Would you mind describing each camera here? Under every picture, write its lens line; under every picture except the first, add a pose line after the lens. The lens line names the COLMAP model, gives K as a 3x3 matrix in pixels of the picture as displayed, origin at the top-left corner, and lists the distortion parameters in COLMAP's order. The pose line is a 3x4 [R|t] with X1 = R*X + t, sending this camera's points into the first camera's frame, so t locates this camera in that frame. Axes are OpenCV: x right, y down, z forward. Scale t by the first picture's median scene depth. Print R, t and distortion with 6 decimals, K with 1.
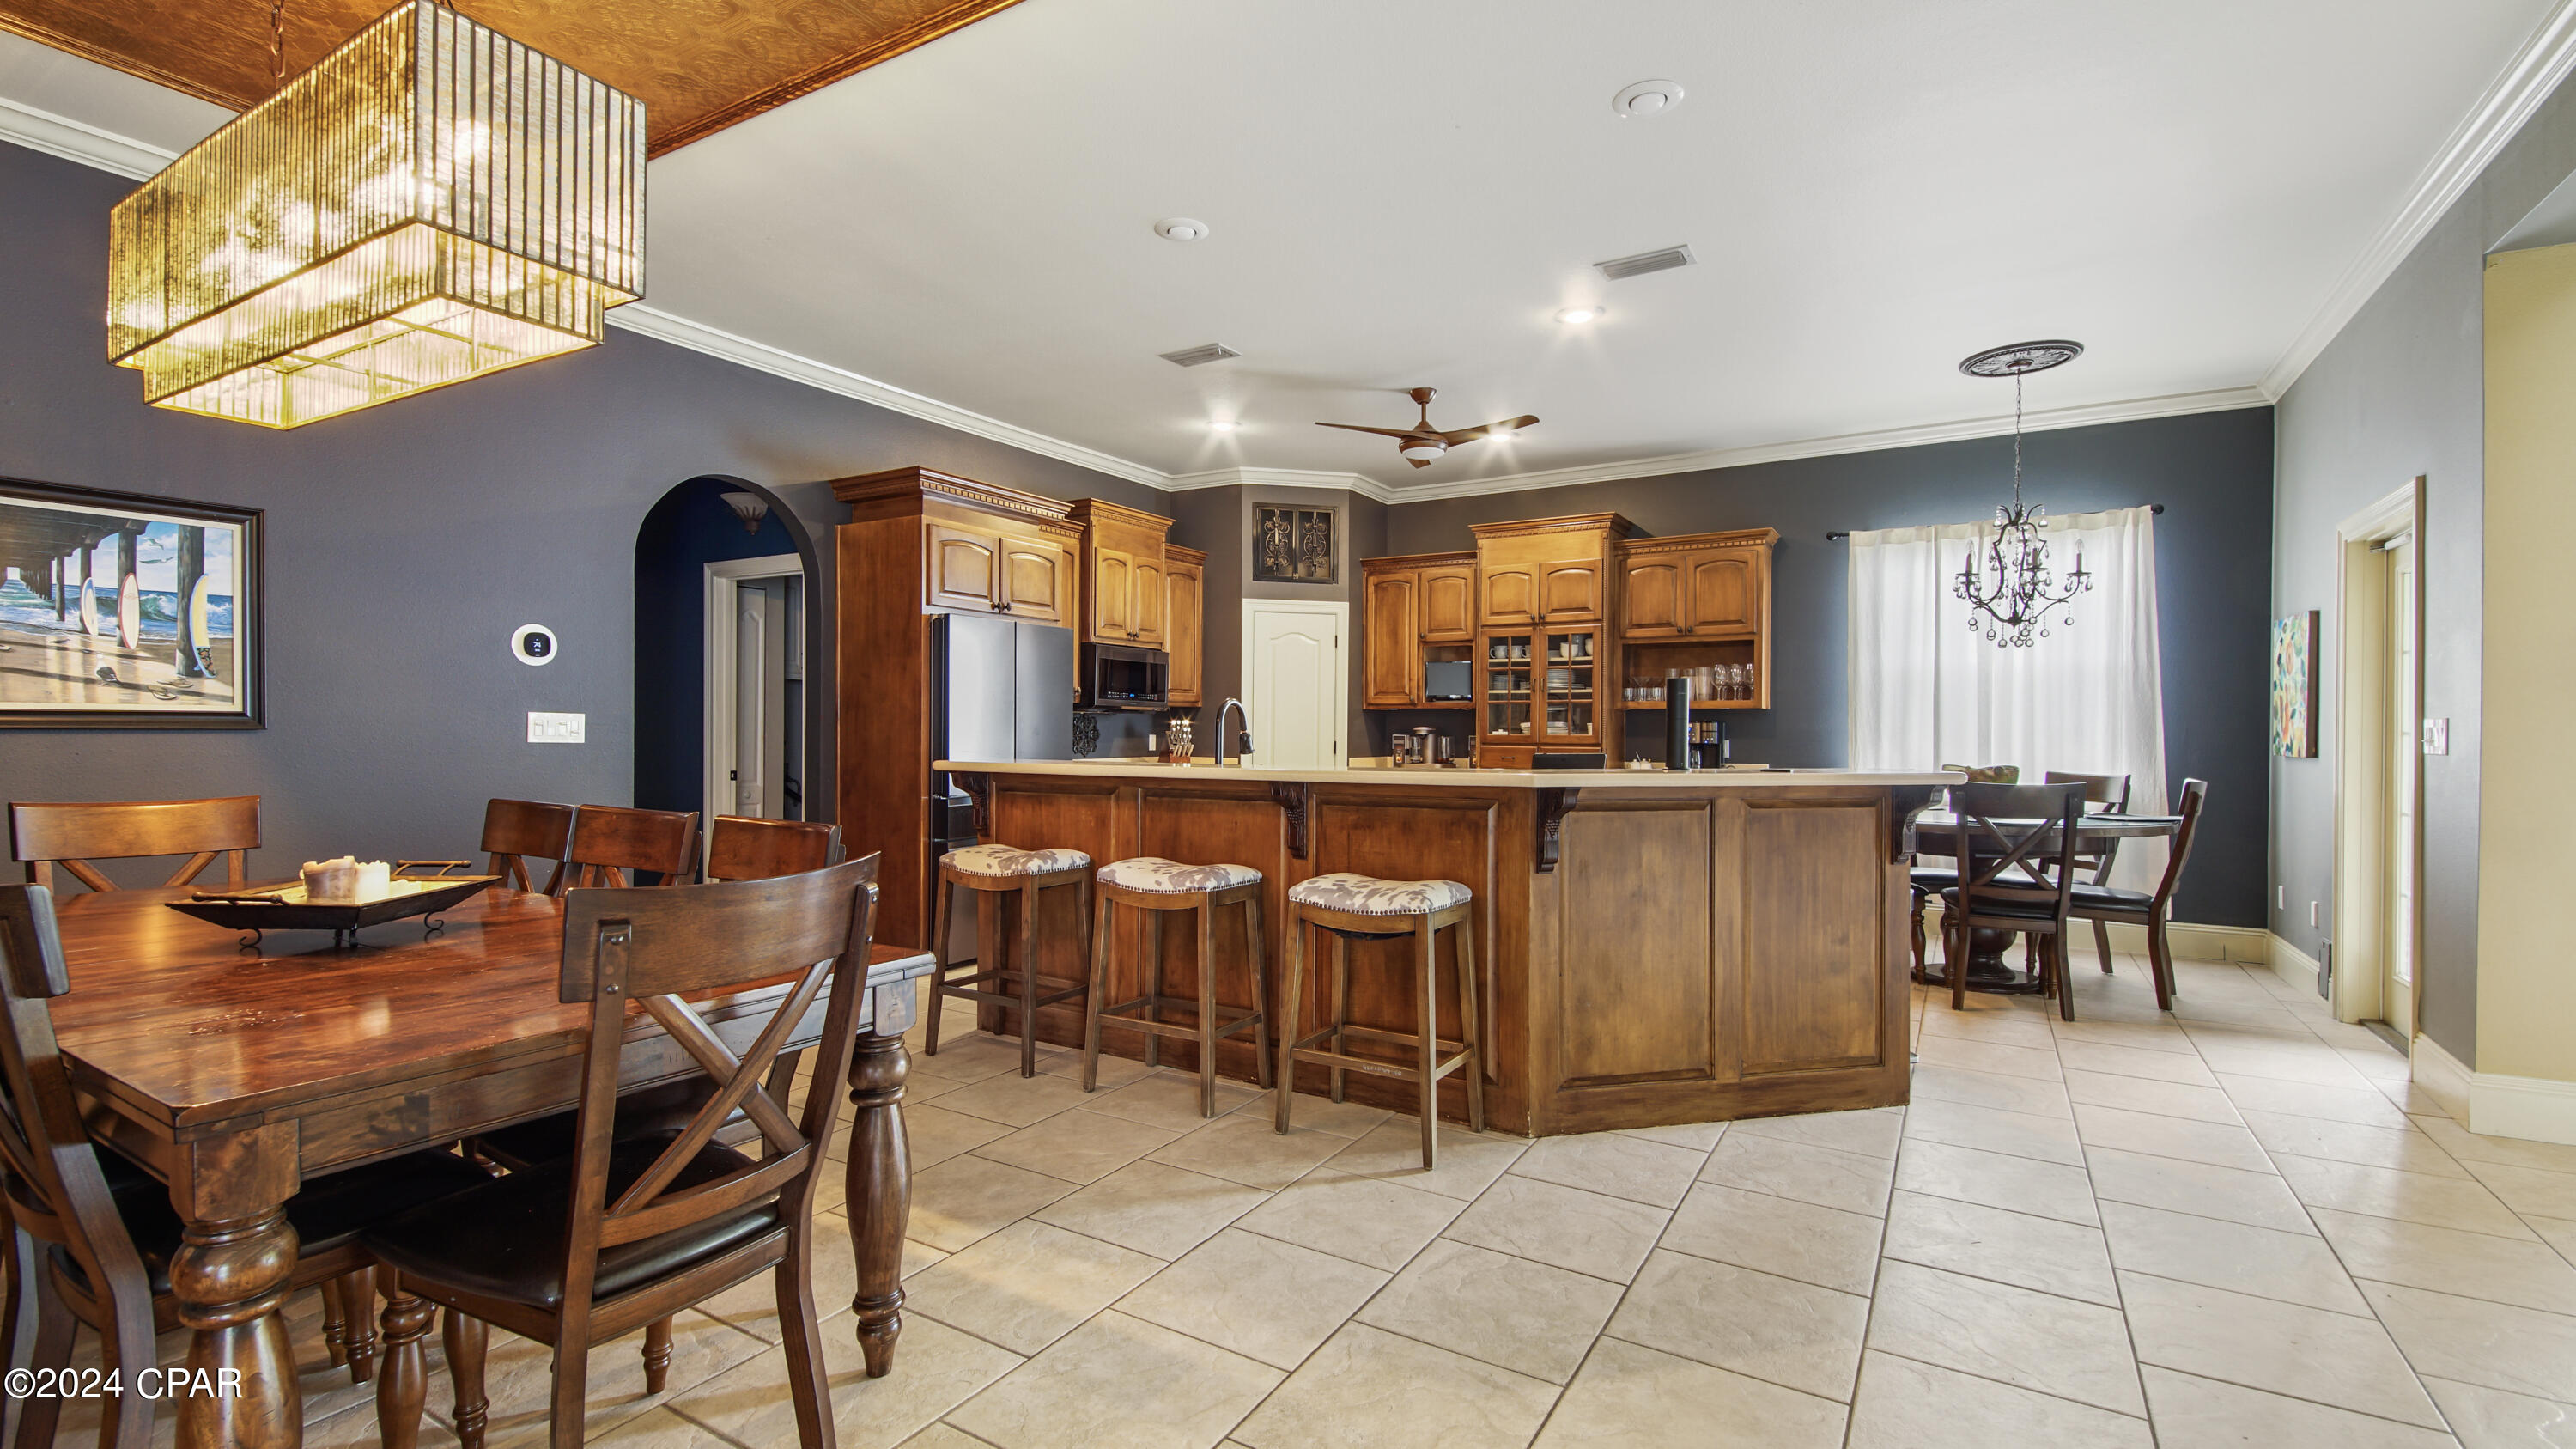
lens RADIAL K [[1111.1, 0, 1289.6], [0, 1111.1, 729.5], [0, 0, 1]] dist [0.021976, -0.002588]
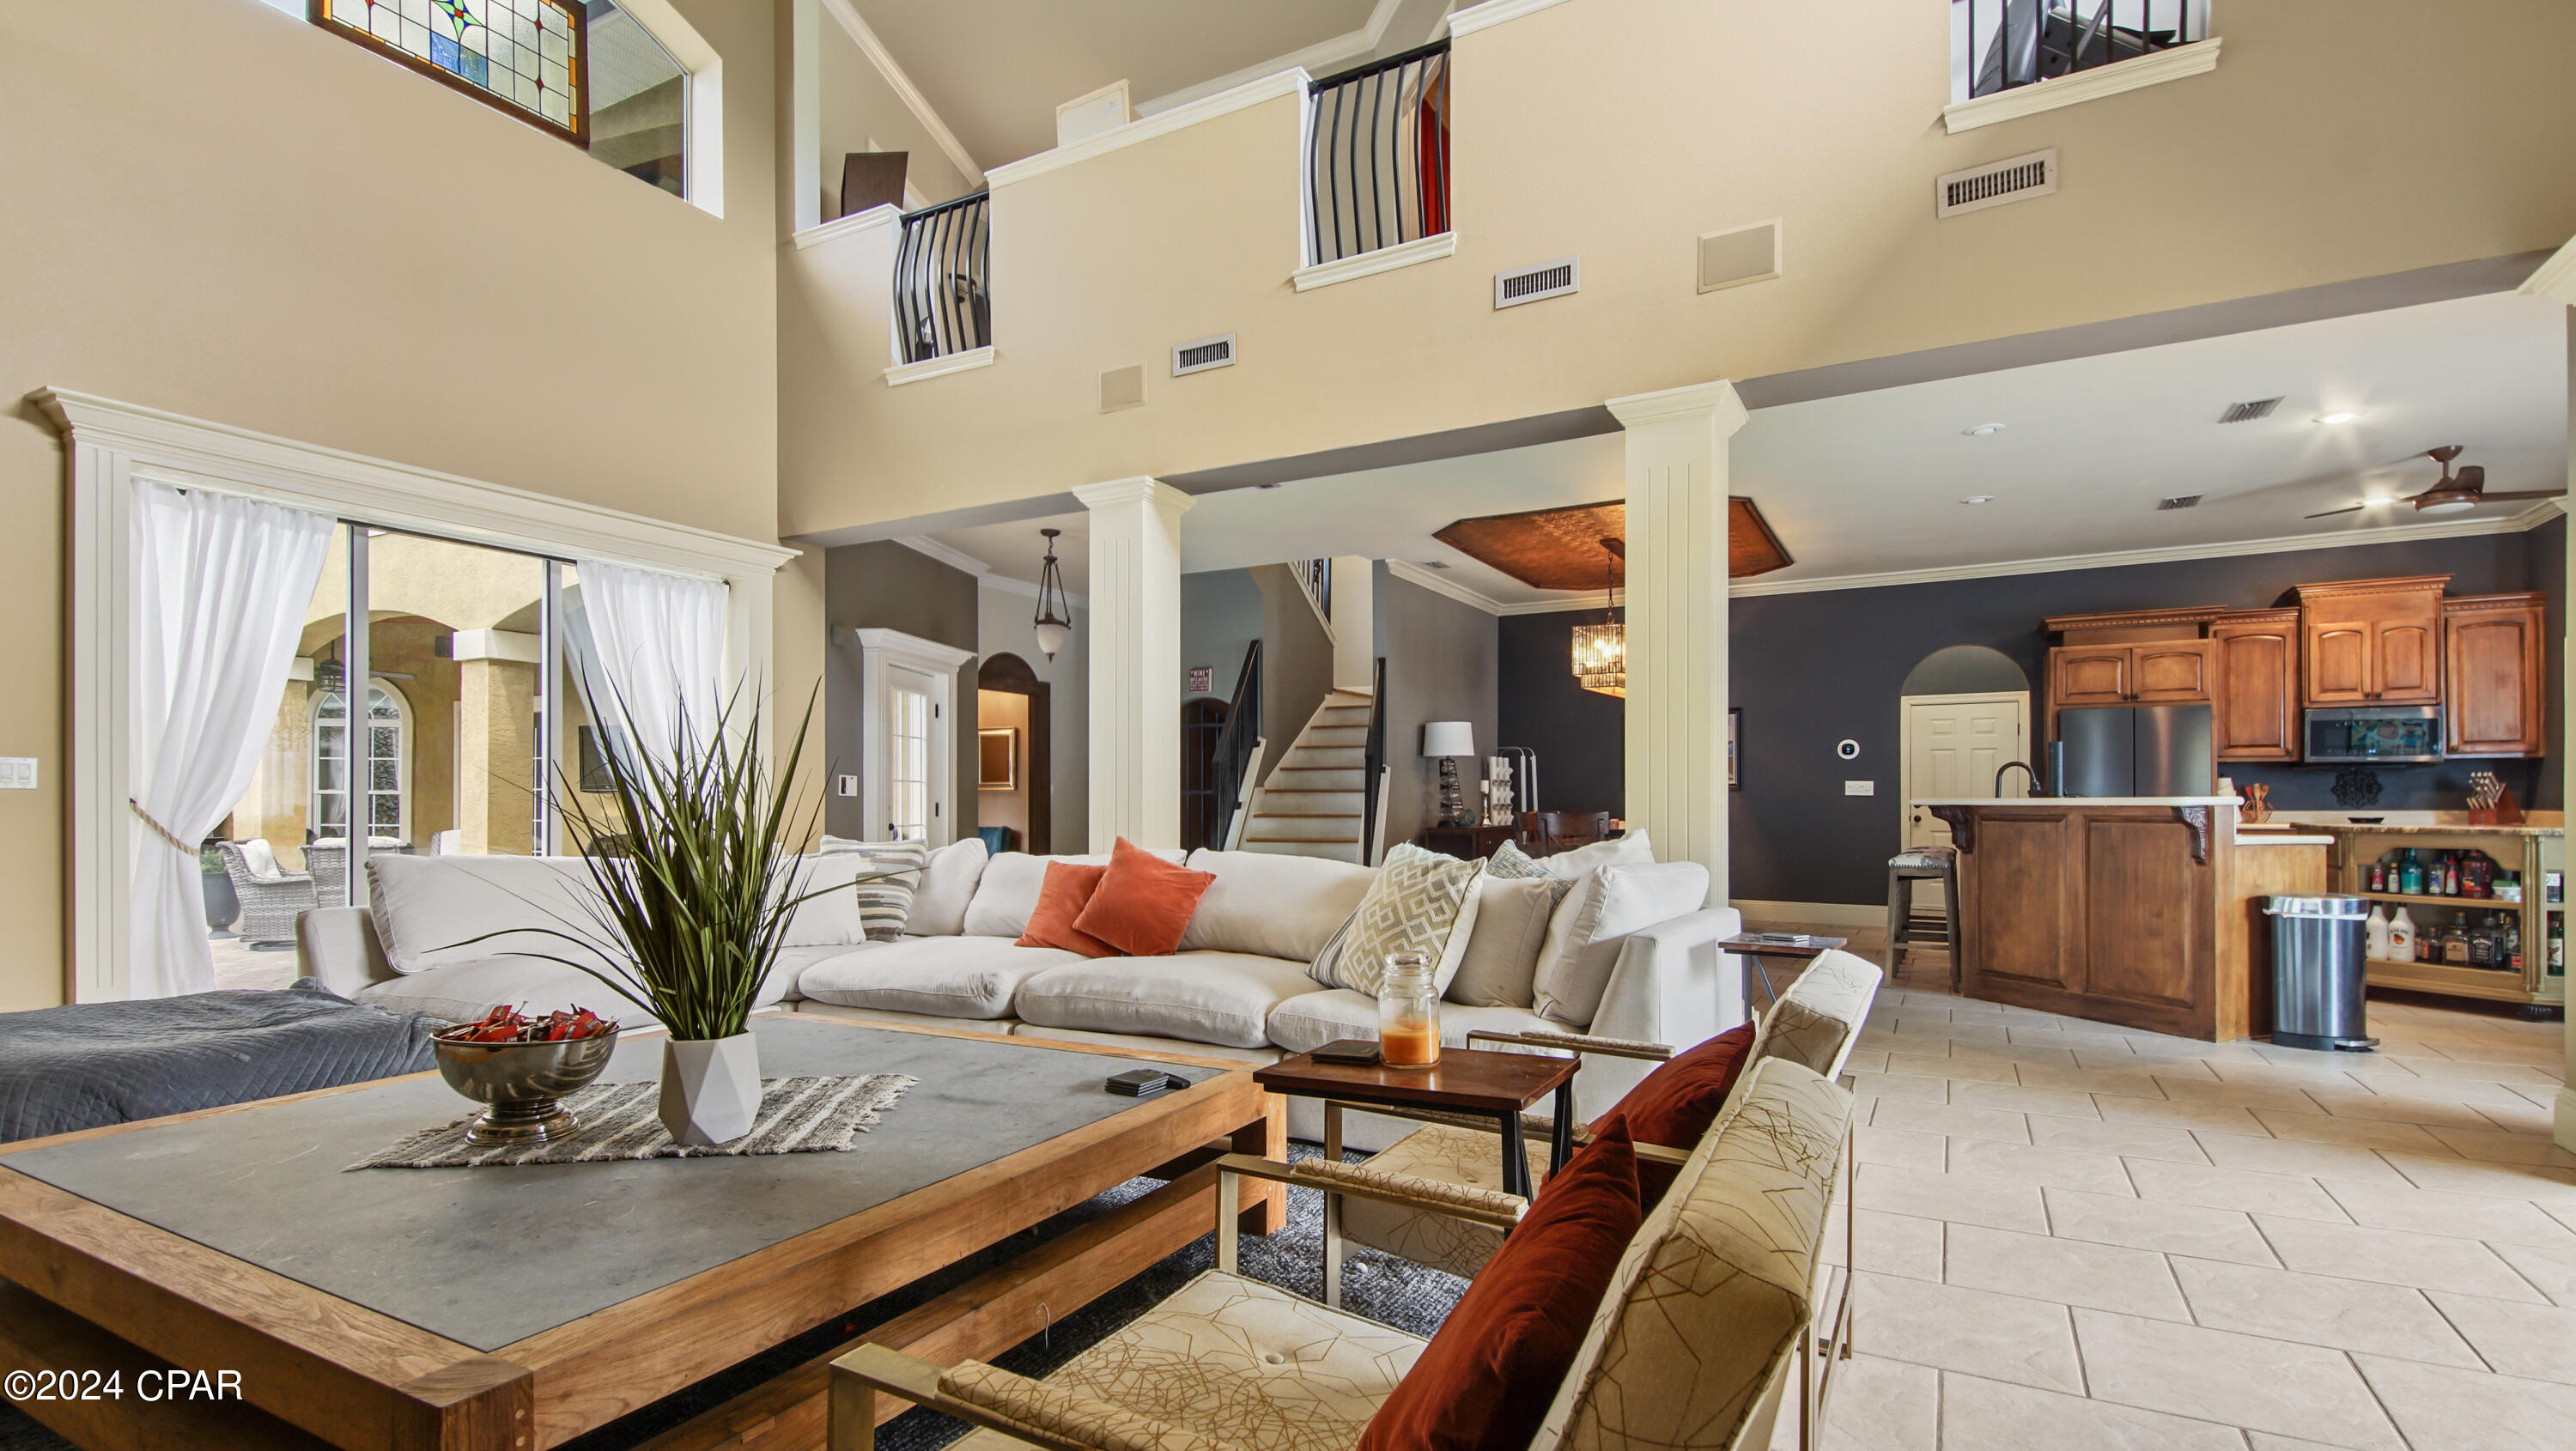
lens RADIAL K [[1197.1, 0, 1252.7], [0, 1197.1, 801.9], [0, 0, 1]] dist [0.011598, -0.010522]
pose [[0.024541, -0.009918, -0.999650, 1.909555], [0.000245, 0.999951, -0.009915, 0.055443], [0.999699, -0.000001, 0.024543, -0.192404]]
